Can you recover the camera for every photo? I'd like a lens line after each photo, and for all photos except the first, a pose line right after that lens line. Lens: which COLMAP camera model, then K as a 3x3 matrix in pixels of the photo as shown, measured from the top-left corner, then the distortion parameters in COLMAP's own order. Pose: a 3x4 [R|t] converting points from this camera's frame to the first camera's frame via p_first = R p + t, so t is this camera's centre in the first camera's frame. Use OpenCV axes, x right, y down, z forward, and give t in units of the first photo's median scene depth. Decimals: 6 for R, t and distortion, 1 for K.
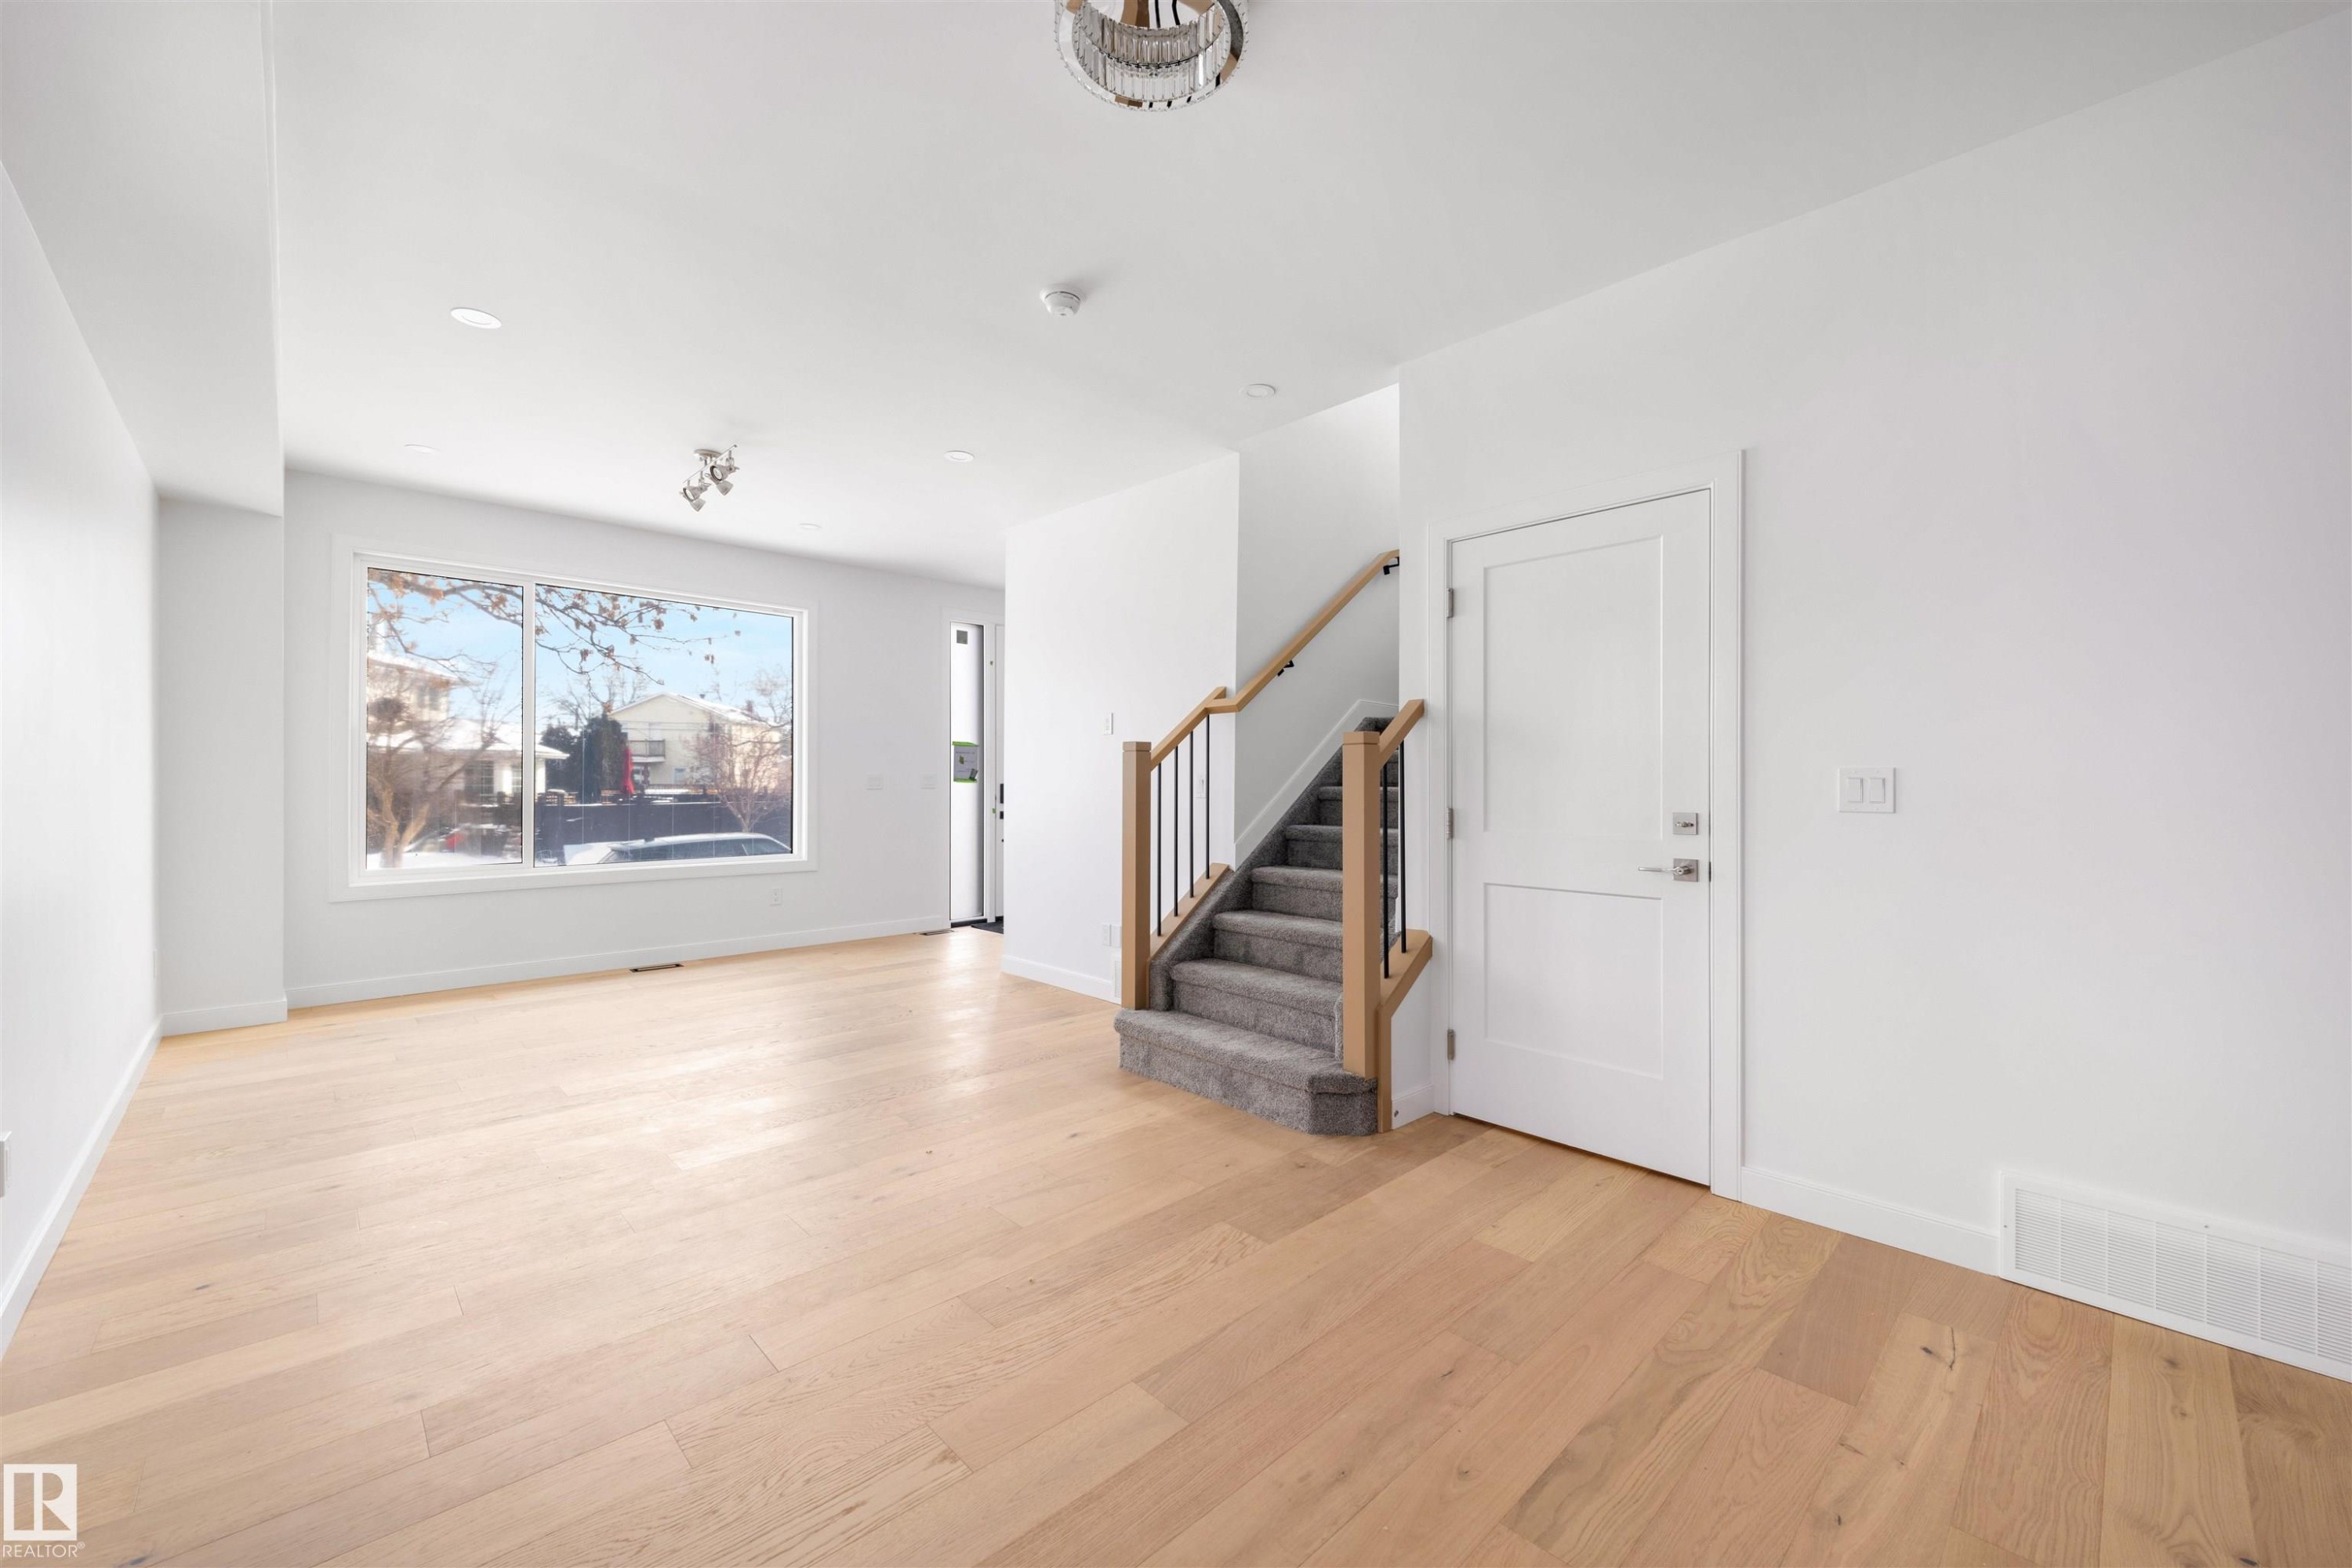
lens RADIAL K [[926.0, 0, 1176.0], [0, 926.0, 784.0], [0, 0, 1]] dist [0.000304, 0.000033]
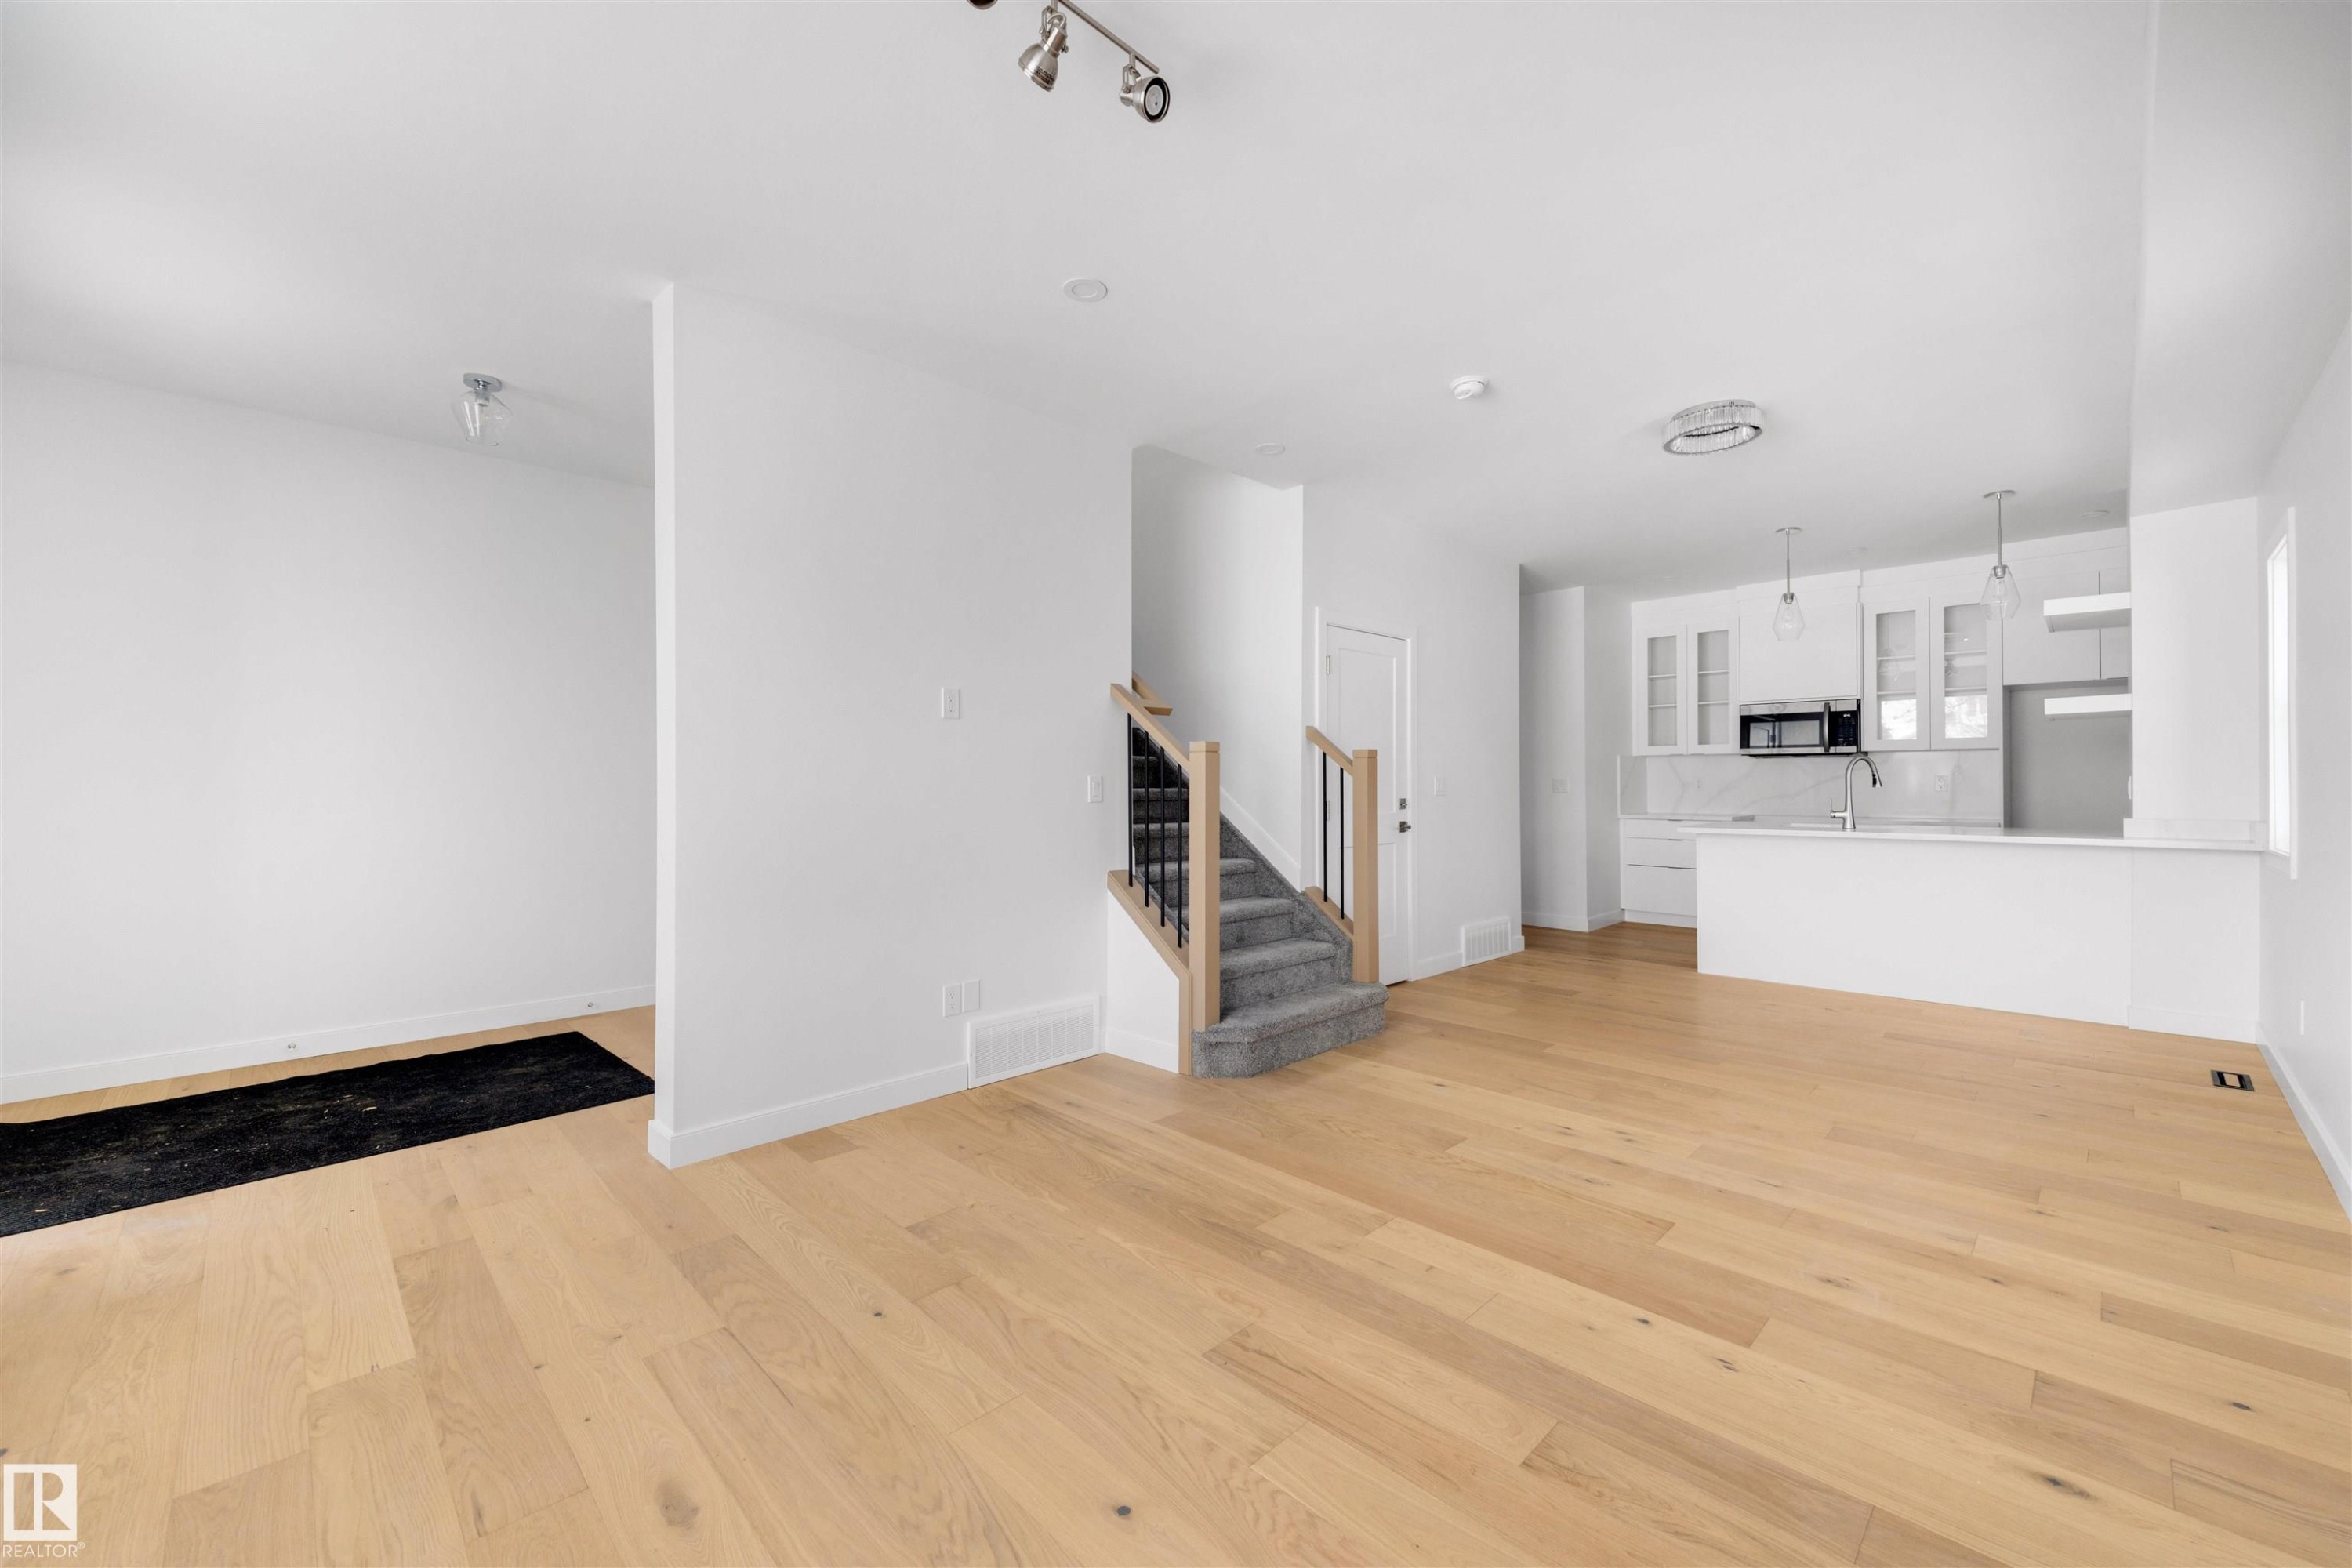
lens RADIAL K [[926.0, 0, 1176.0], [0, 926.0, 784.0], [0, 0, 1]] dist [0.000304, 0.000033]
pose [[-0.020909, -0.001513, 0.999780, -1.421614], [0.005077, 0.999986, 0.001619, -0.005644], [-0.999769, 0.005109, -0.020901, 1.511831]]
